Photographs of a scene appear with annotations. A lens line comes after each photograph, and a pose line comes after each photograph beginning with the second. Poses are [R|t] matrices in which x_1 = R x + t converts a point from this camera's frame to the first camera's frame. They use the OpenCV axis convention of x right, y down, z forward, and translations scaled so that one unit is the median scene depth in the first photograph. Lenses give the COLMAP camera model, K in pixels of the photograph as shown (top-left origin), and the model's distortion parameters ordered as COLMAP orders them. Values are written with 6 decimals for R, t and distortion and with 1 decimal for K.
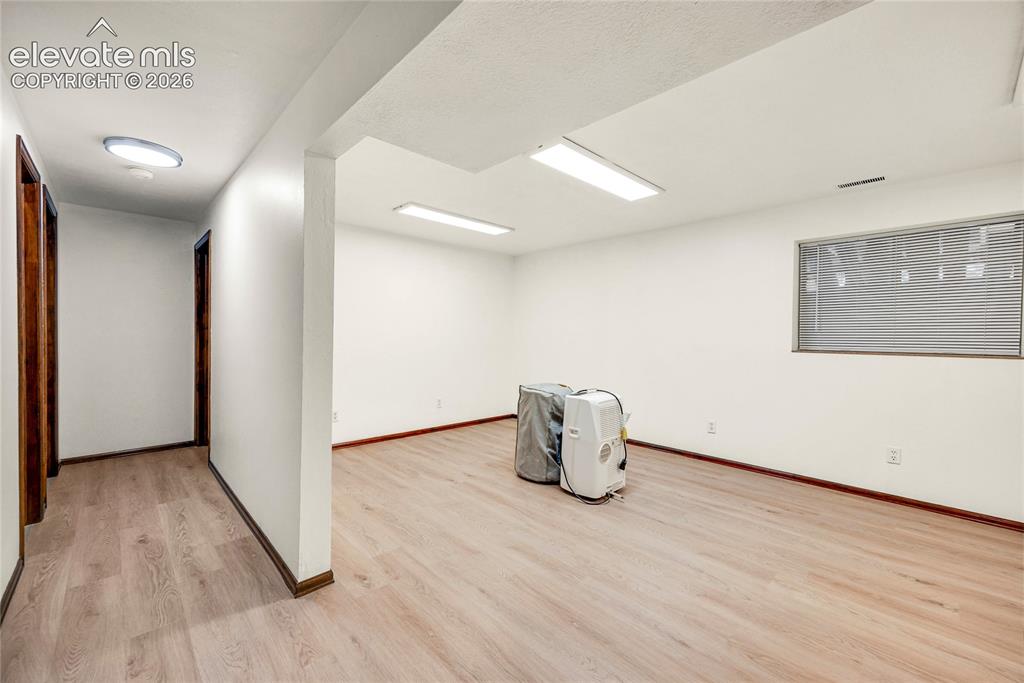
lens RADIAL K [[414.8, 0, 510.8], [0, 414.8, 342.3], [0, 0, 1]] dist [0.004128, 0.000238]
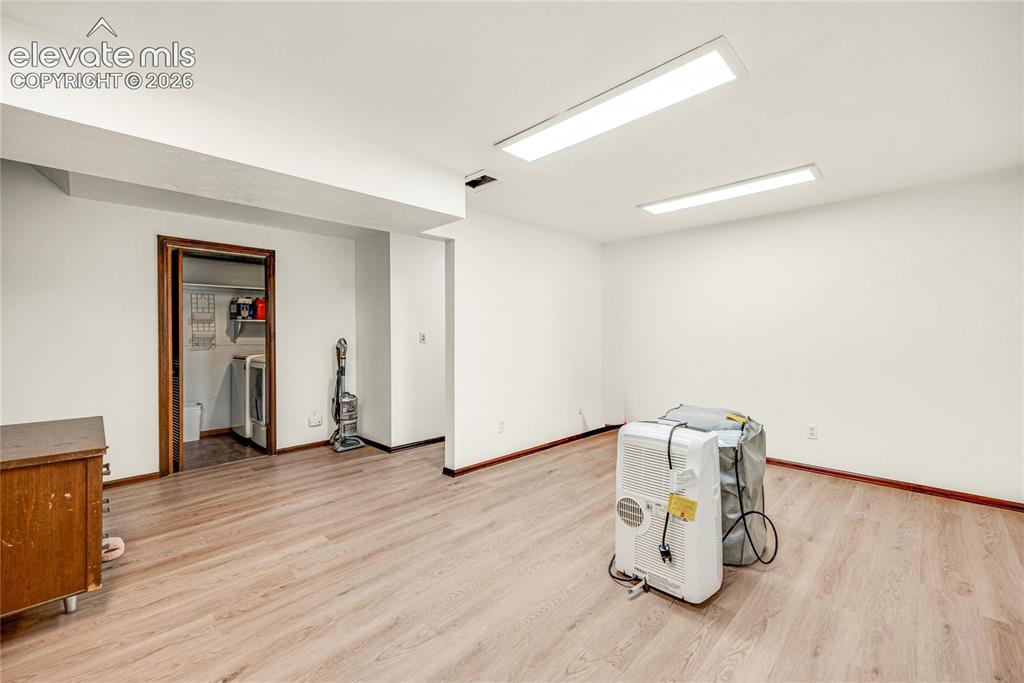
lens RADIAL K [[414.8, 0, 511.0], [0, 414.8, 336.0], [0, 0, 1]] dist [0.004128, 0.000238]
pose [[0.026831, -0.006965, -0.999616, 0.901130], [-0.013642, 0.999880, -0.007333, -0.010032], [0.999547, 0.013833, 0.026733, 0.792088]]
